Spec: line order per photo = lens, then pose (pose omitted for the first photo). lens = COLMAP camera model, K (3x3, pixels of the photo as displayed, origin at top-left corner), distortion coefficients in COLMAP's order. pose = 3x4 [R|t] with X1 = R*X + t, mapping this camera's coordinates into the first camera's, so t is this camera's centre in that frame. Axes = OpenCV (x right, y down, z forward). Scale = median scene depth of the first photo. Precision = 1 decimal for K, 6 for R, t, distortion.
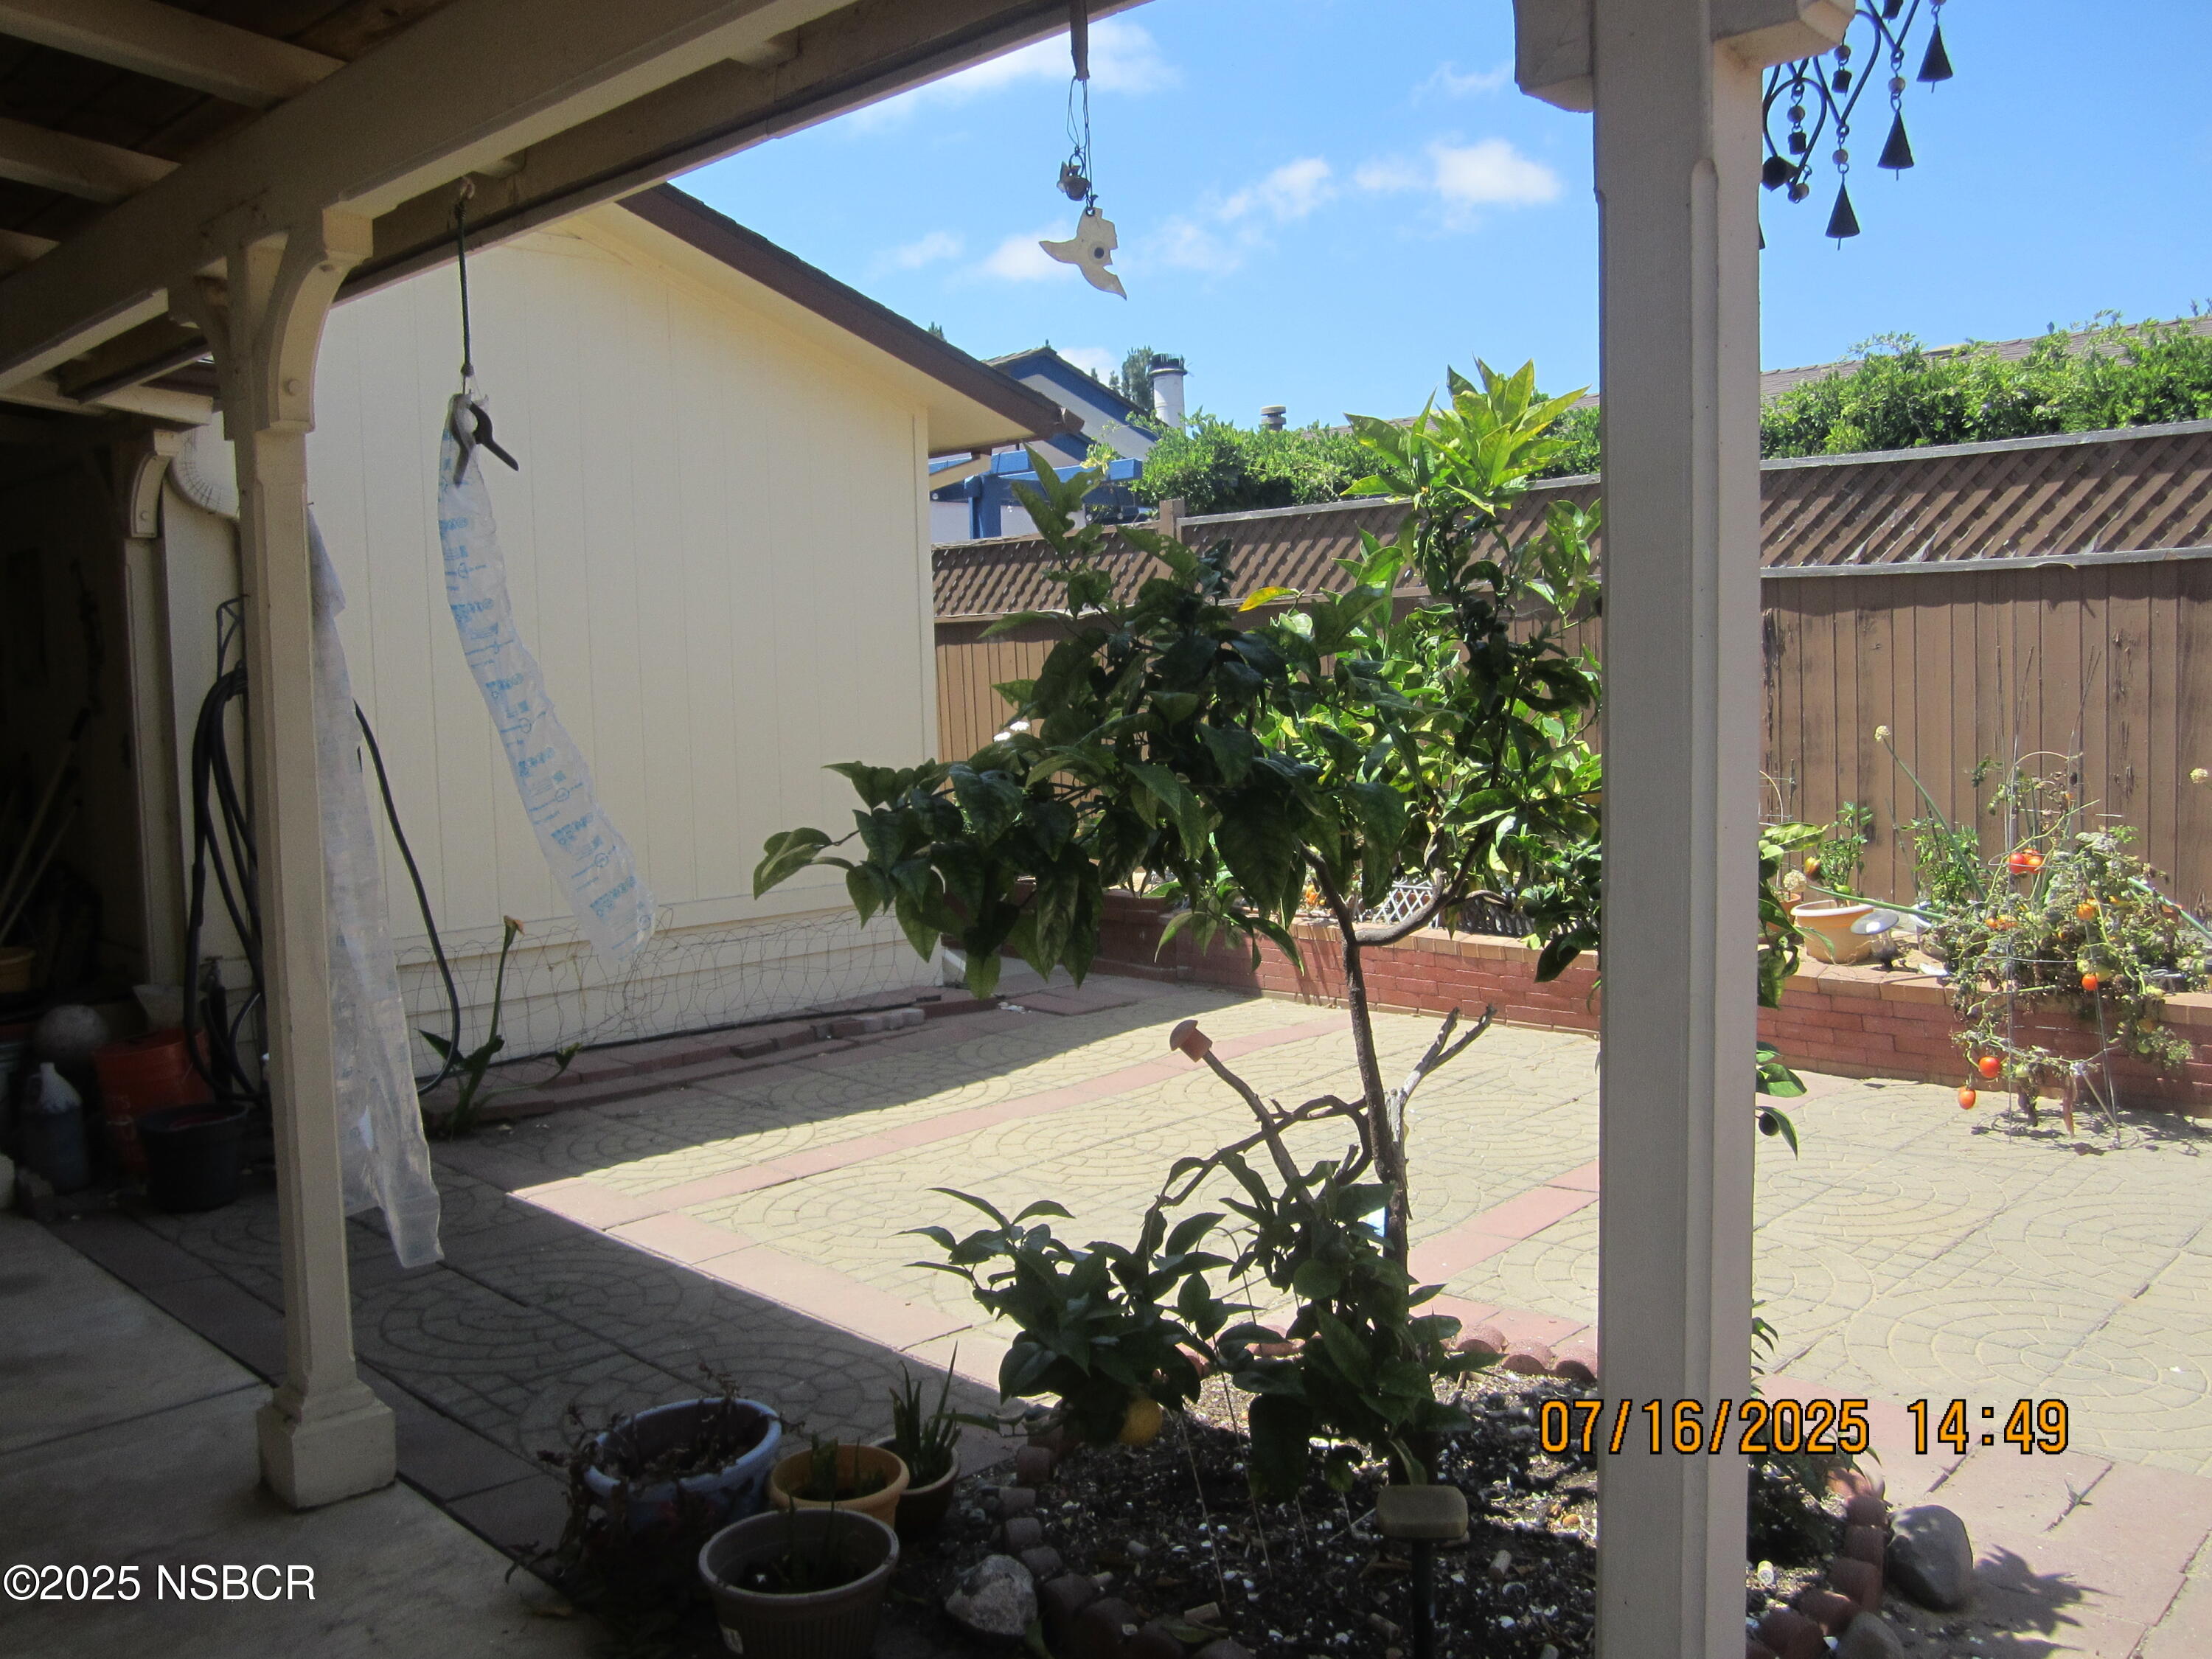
lens RADIAL K [[1824.1, 0, 1106.0], [0, 1824.1, 829.5], [0, 0, 1]] dist [-0.047016, 0.013808]
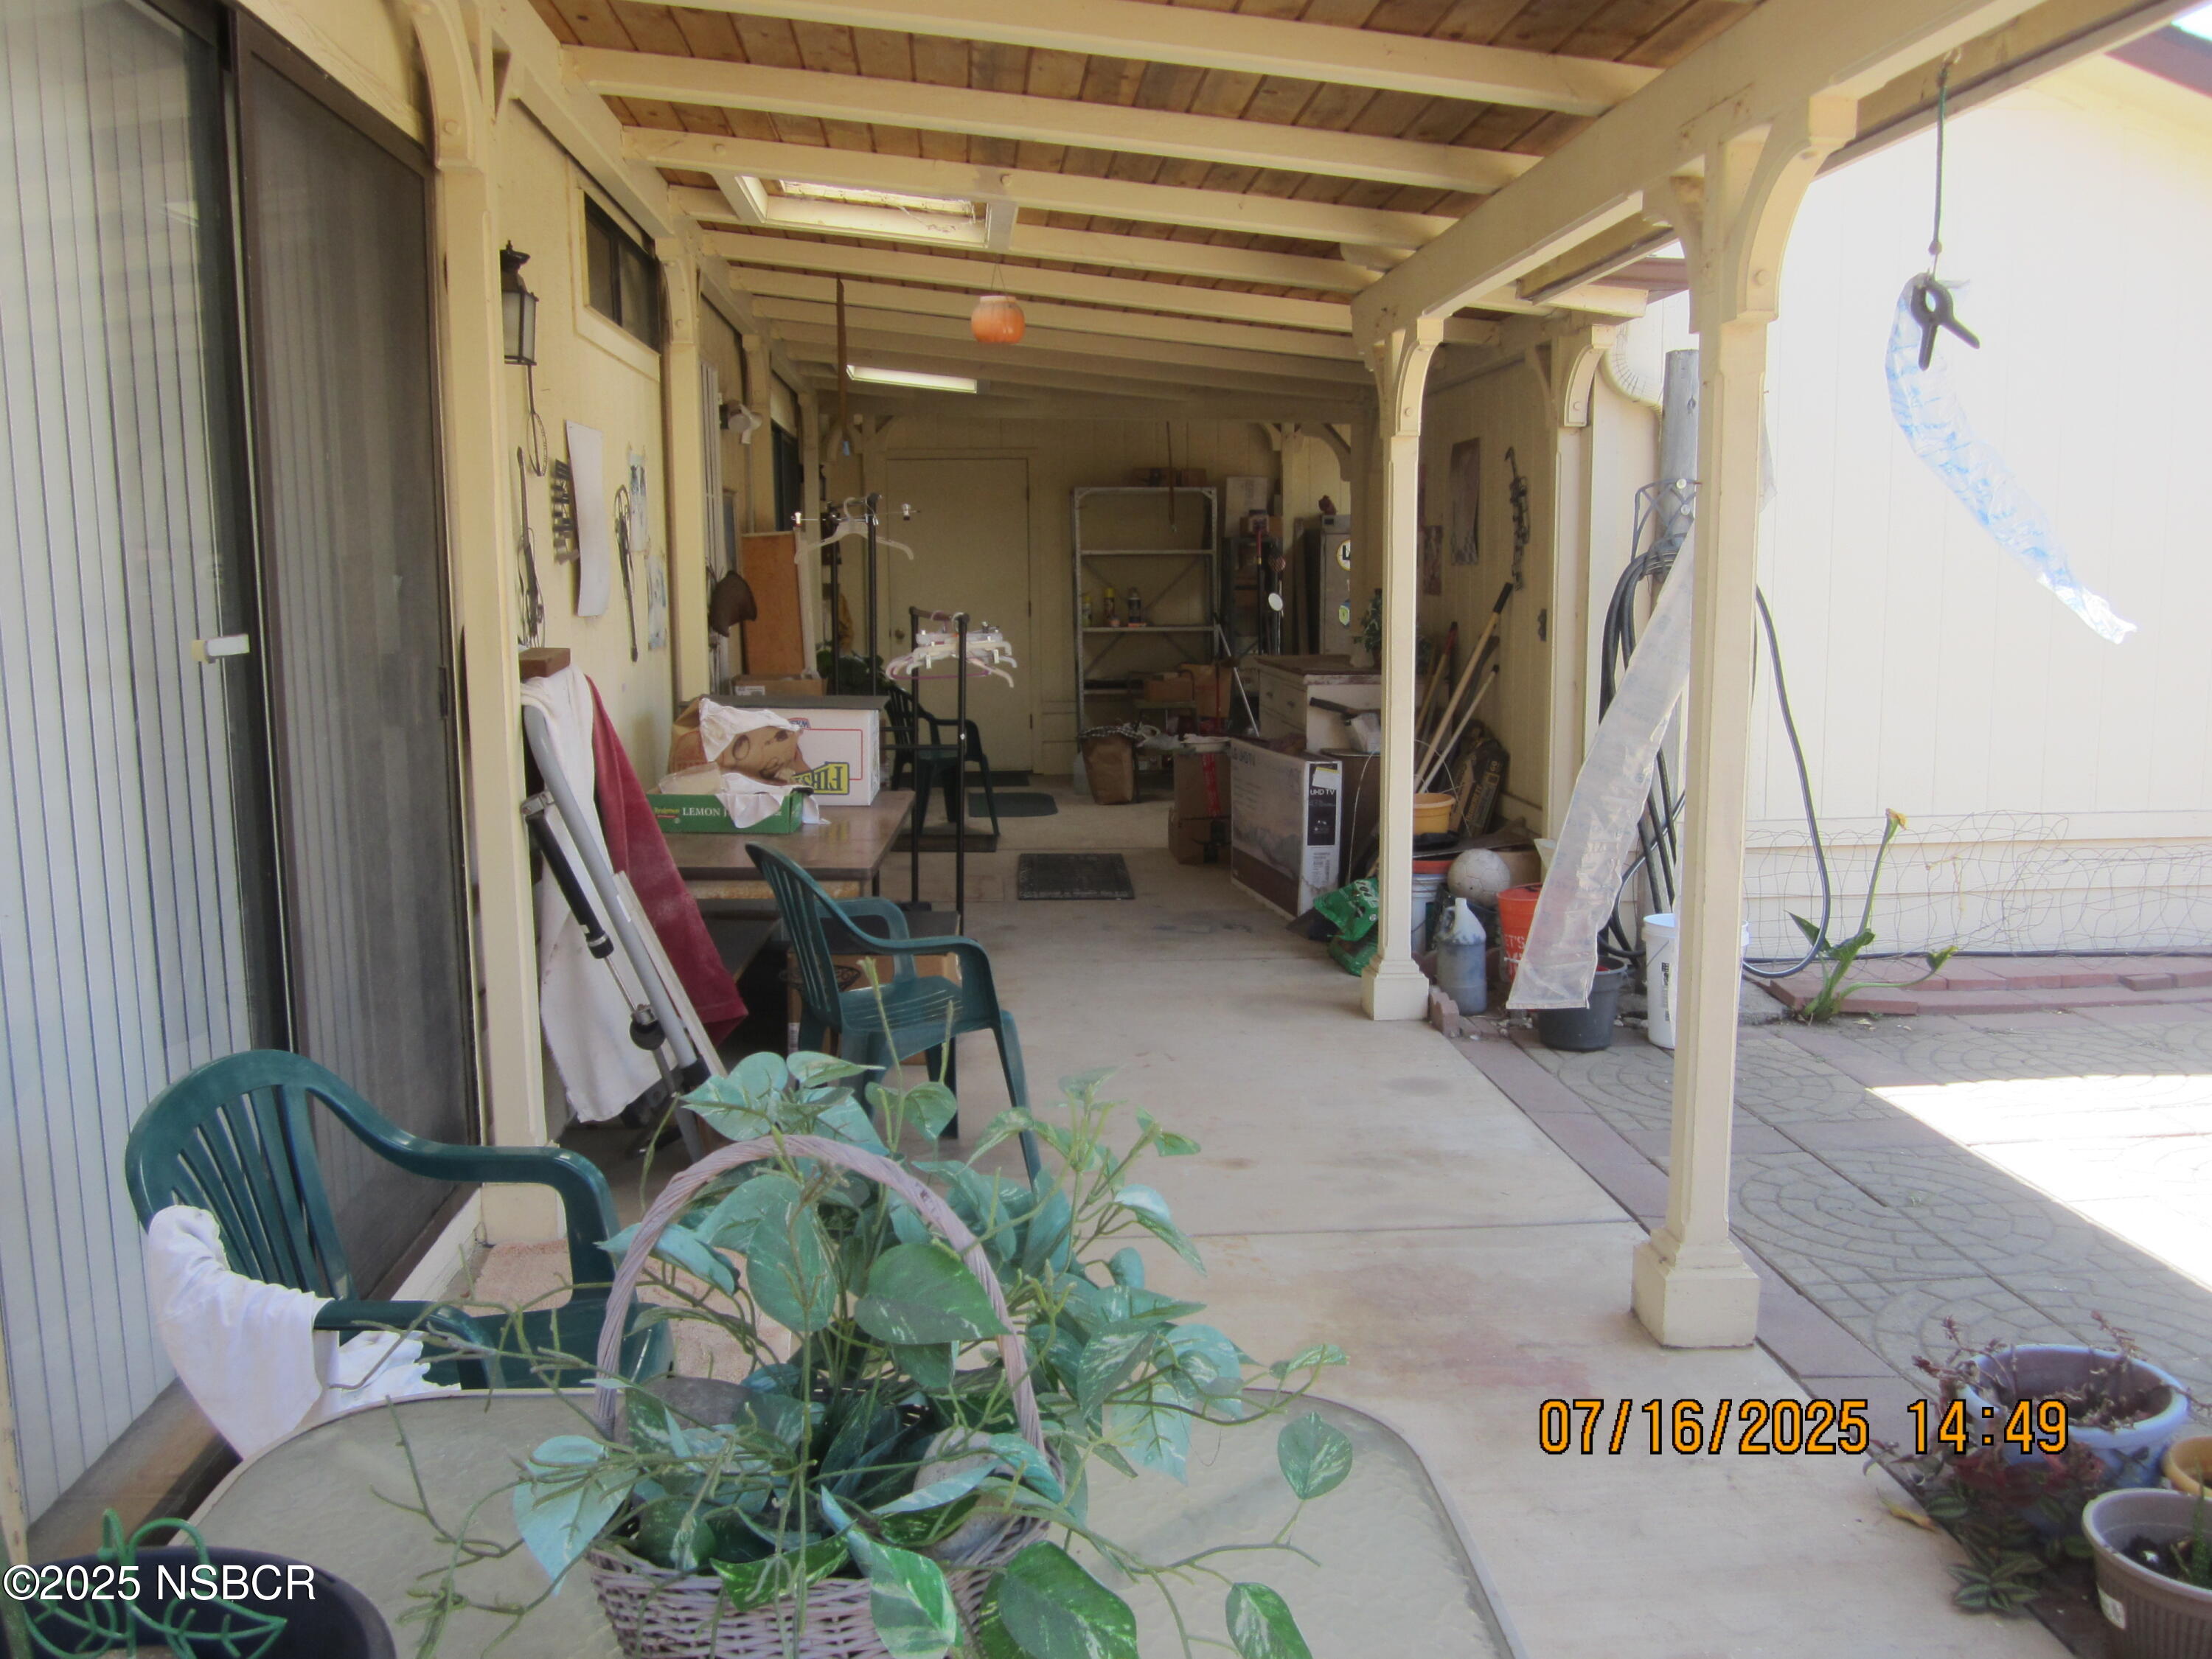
lens RADIAL K [[1824.1, 0, 1106.0], [0, 1824.1, 829.5], [0, 0, 1]] dist [-0.047016, 0.013808]
pose [[0.755719, 0.106448, -0.646187, -0.025446], [-0.064077, 0.993986, 0.088803, -0.001064], [0.651754, -0.025705, 0.757995, -0.018071]]
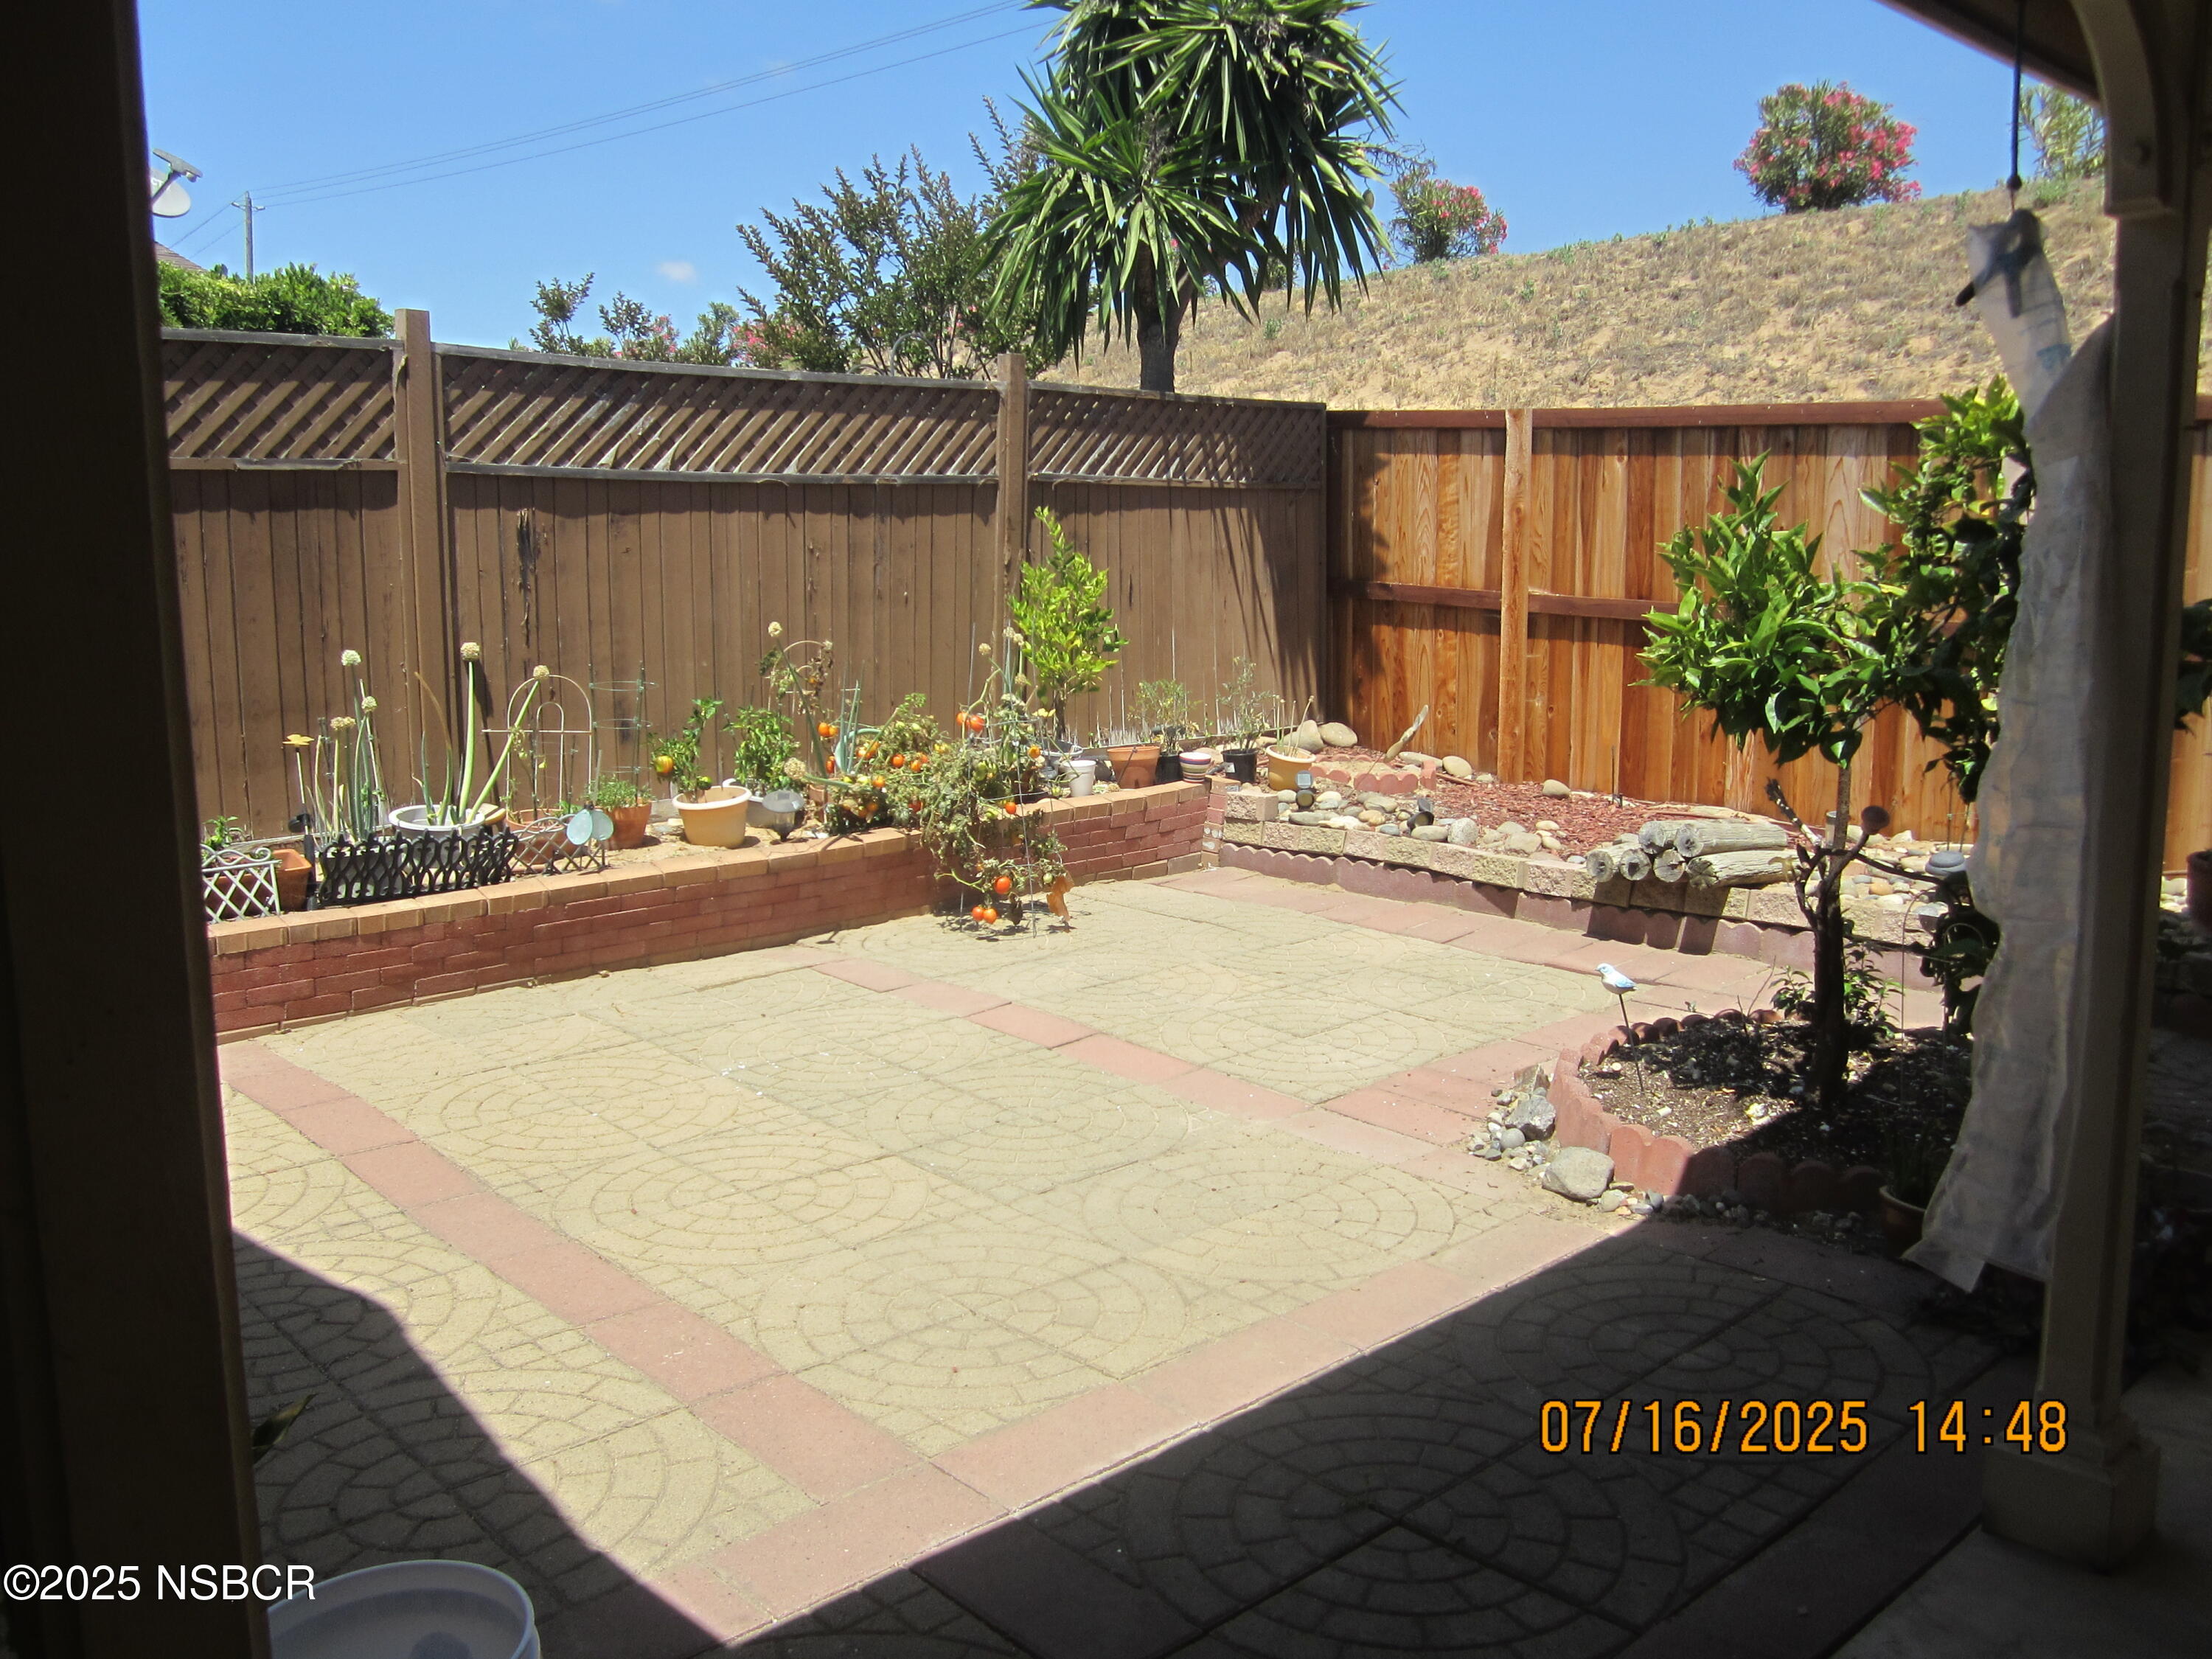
lens RADIAL K [[1824.1, 0, 1106.0], [0, 1824.1, 829.5], [0, 0, 1]] dist [-0.047016, 0.013808]
pose [[0.042755, -0.132375, 0.990277, -0.905172], [0.091190, 0.987563, 0.128075, -0.075643], [-0.994915, 0.084828, 0.054294, 1.009315]]
